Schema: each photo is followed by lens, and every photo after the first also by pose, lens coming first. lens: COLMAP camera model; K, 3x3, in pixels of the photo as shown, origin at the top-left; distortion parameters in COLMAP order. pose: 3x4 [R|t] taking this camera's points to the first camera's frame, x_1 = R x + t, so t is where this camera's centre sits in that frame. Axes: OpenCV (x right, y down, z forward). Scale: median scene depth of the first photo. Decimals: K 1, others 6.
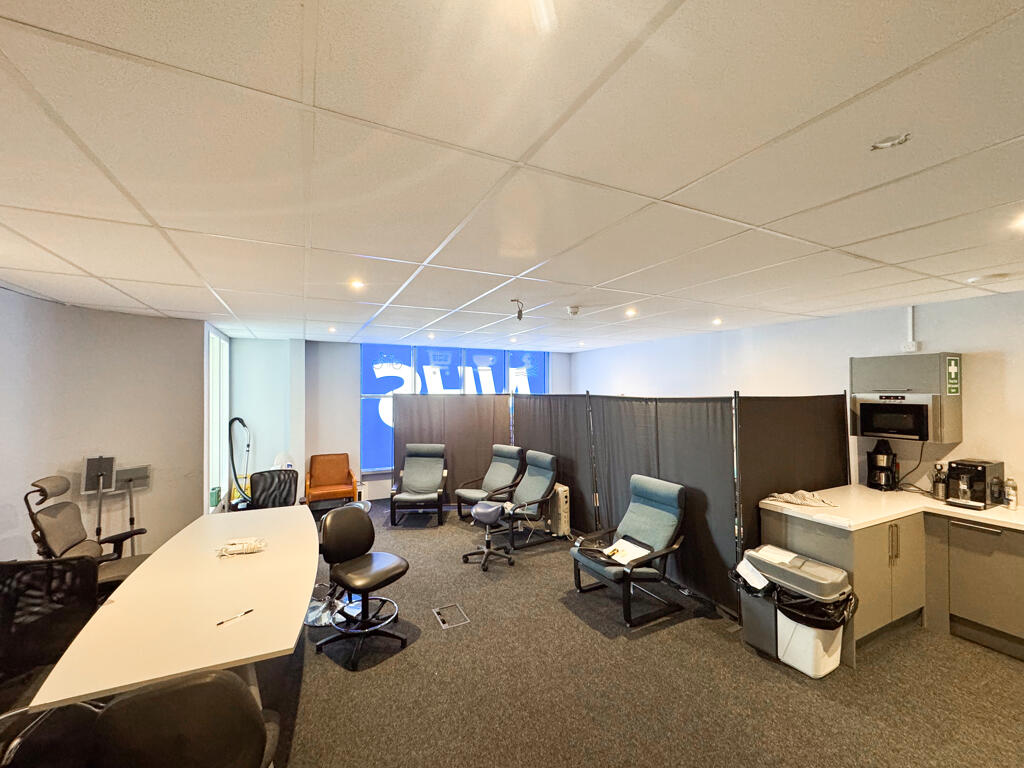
lens RADIAL K [[412.9, 0, 509.8], [0, 412.9, 385.7], [0, 0, 1]] dist [0.002524, -0.000196]
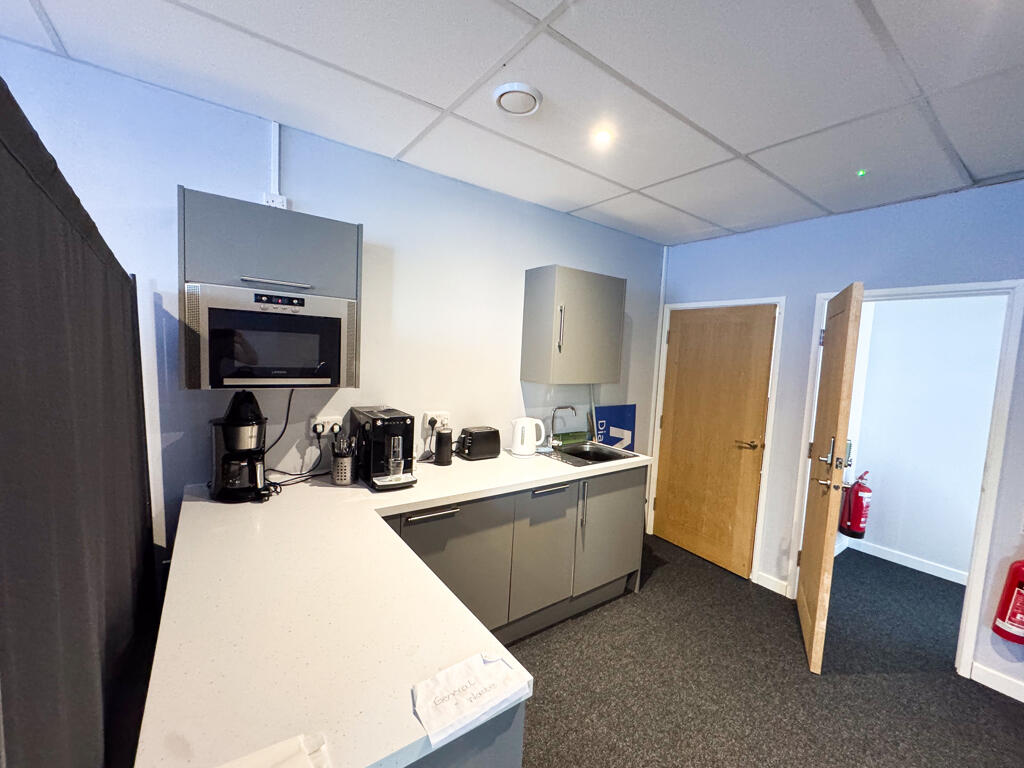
lens RADIAL K [[412.9, 0, 508.7], [0, 412.9, 381.9], [0, 0, 1]] dist [0.002524, -0.000196]
pose [[-0.157845, -0.086135, 0.983700, 0.440943], [-0.060617, 0.995155, 0.077411, 0.072369], [-0.985602, -0.047410, -0.162301, 0.860885]]
